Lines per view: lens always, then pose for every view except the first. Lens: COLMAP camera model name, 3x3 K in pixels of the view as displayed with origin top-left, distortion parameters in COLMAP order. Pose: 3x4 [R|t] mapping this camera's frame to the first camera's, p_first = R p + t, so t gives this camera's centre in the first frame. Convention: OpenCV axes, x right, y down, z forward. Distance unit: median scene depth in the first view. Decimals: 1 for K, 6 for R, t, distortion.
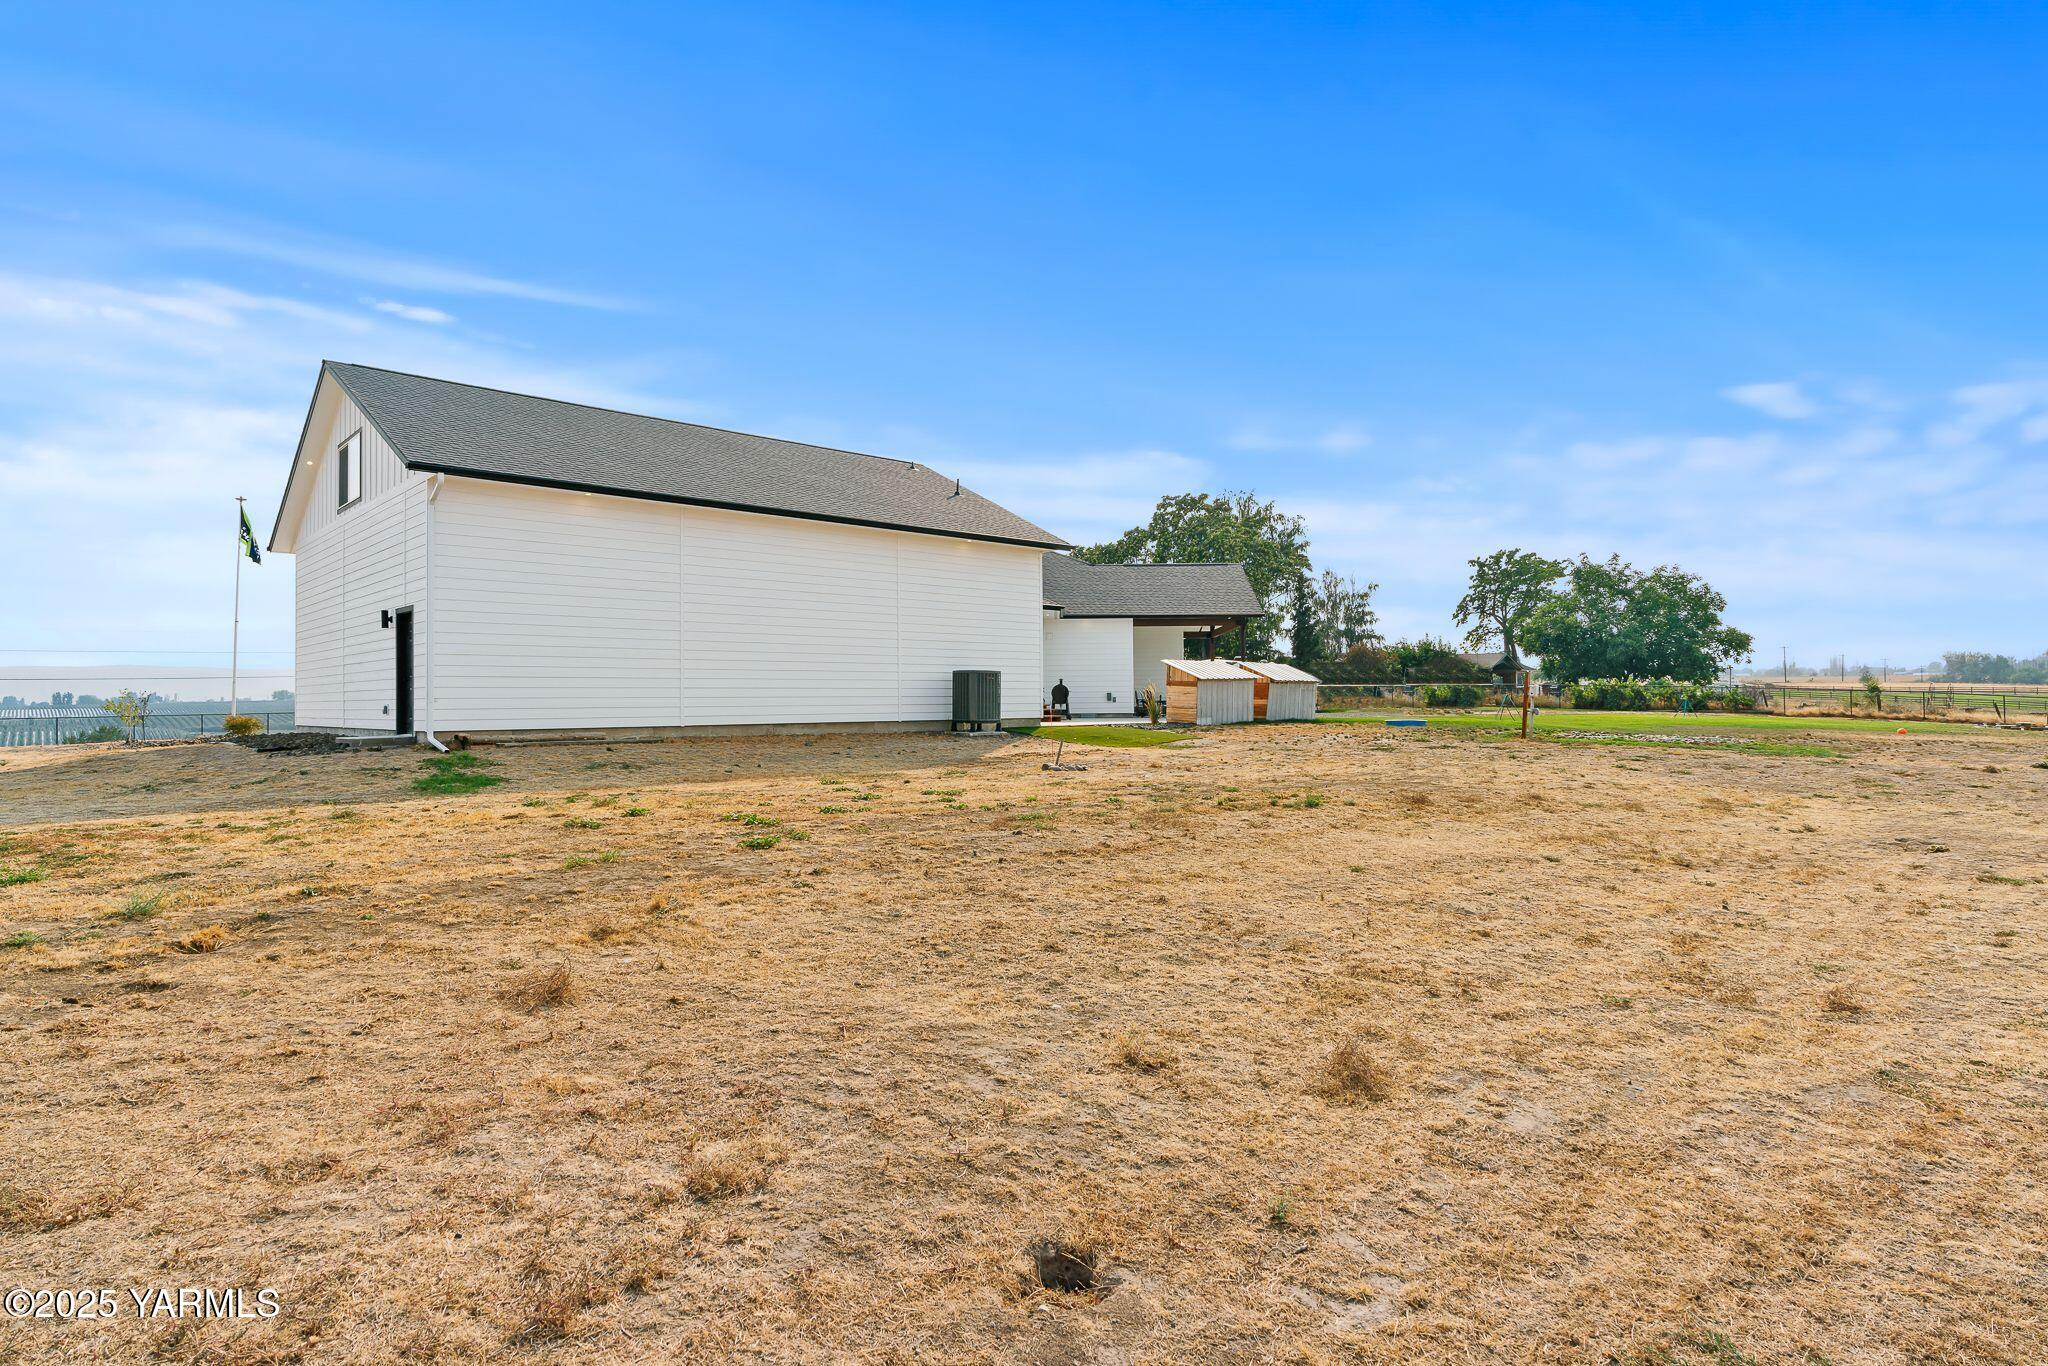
lens RADIAL K [[934.3, 0, 1013.8], [0, 934.3, 684.1], [0, 0, 1]] dist [0.000059, 0.000174]
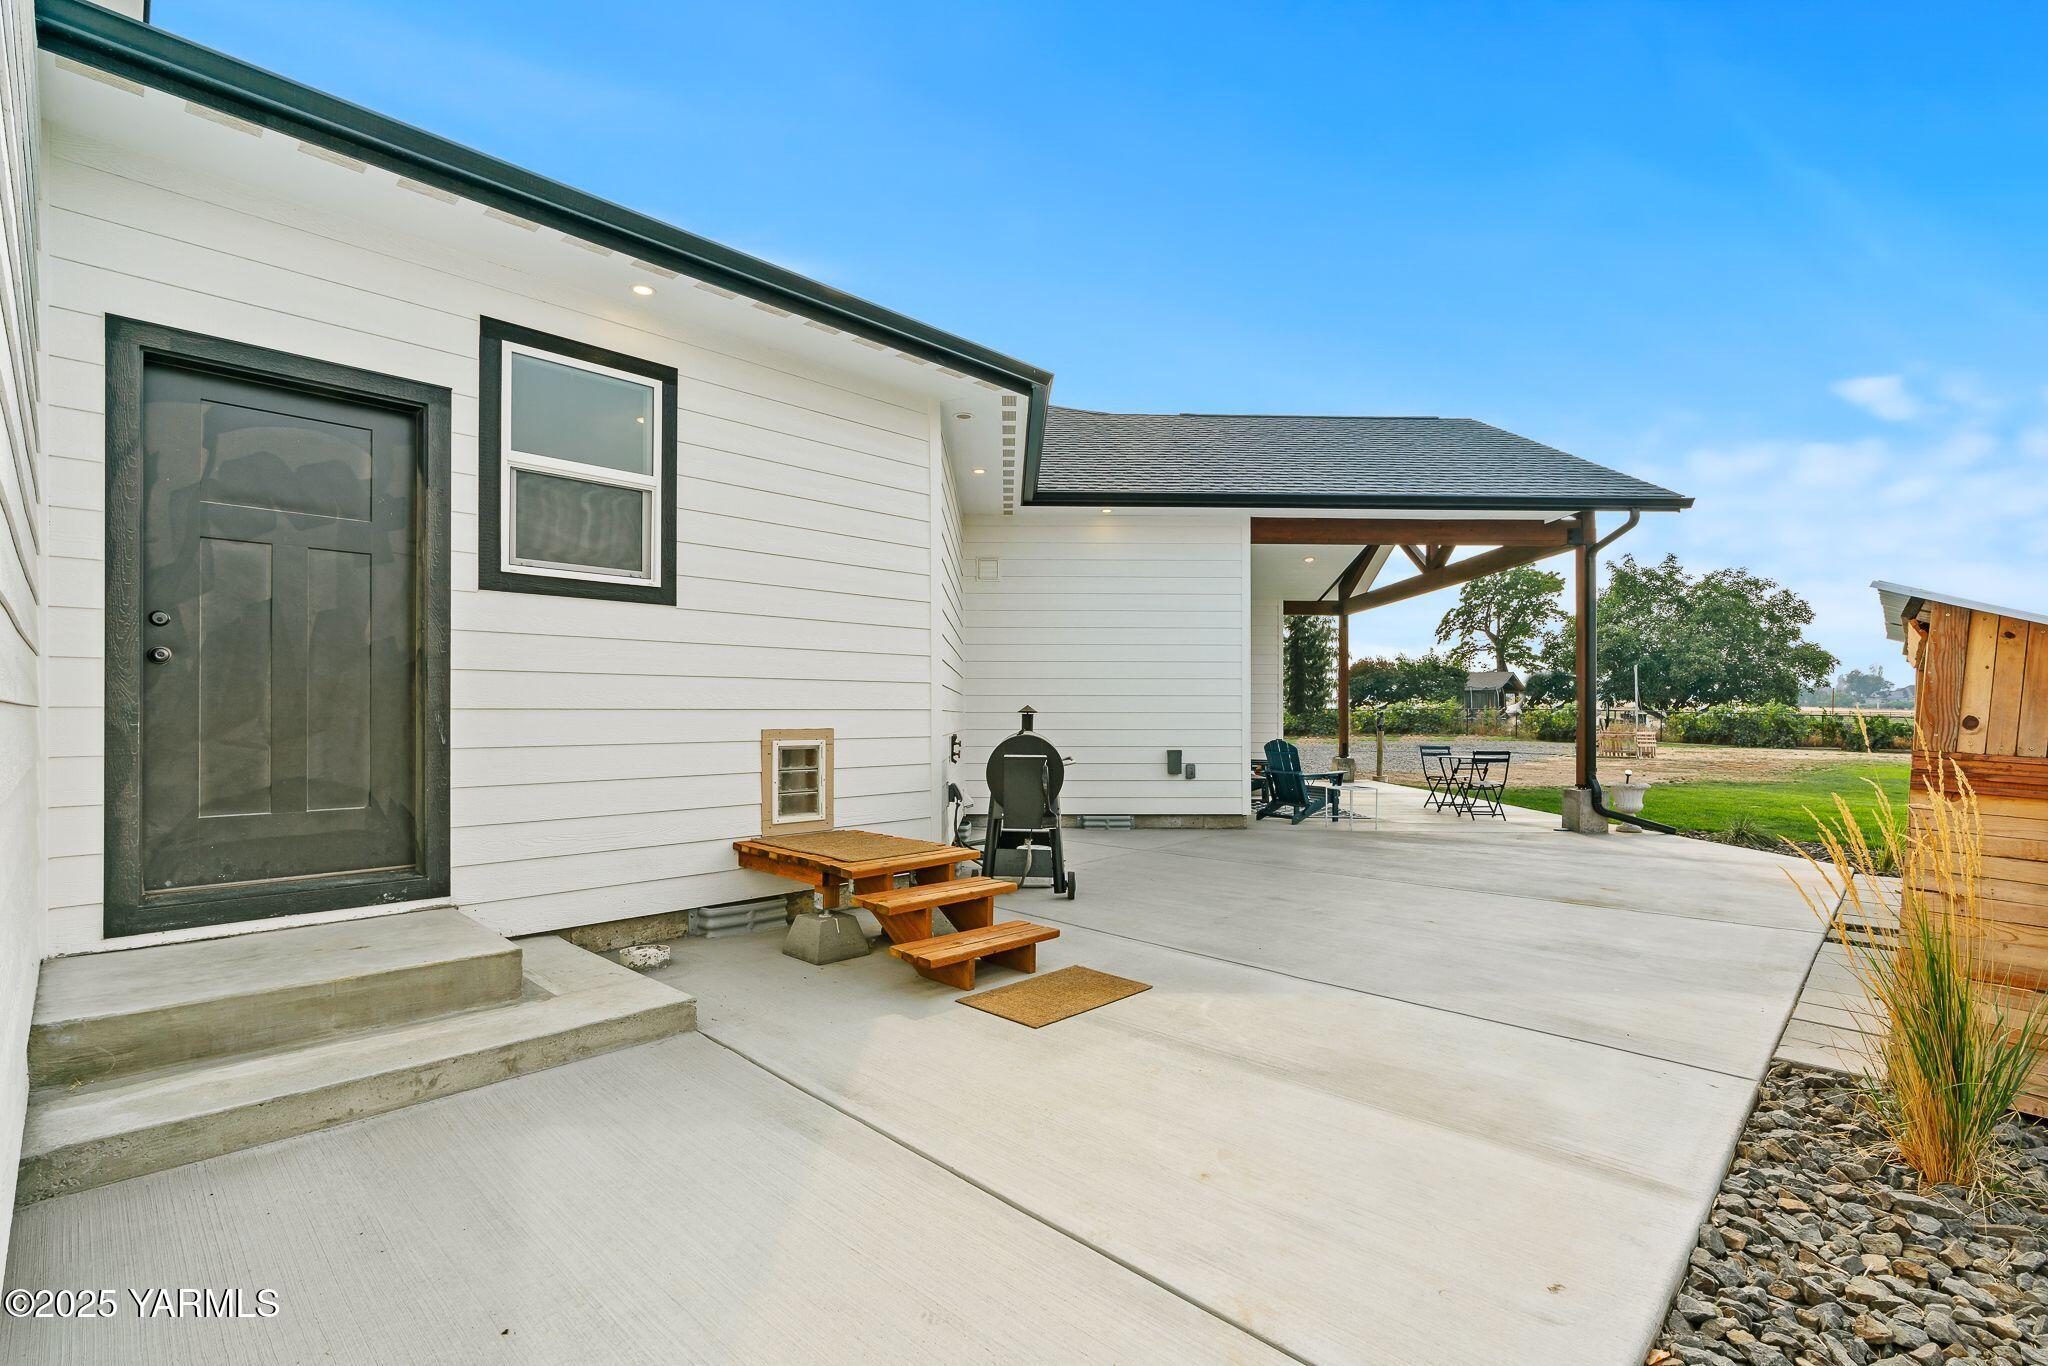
lens RADIAL K [[934.3, 0, 1013.8], [0, 934.3, 684.1], [0, 0, 1]] dist [0.000059, 0.000174]
pose [[0.998576, 0.012165, 0.051940, 0.009218], [-0.011330, 0.999802, -0.016342, -0.002085], [-0.052128, 0.015730, 0.998517, 0.202598]]
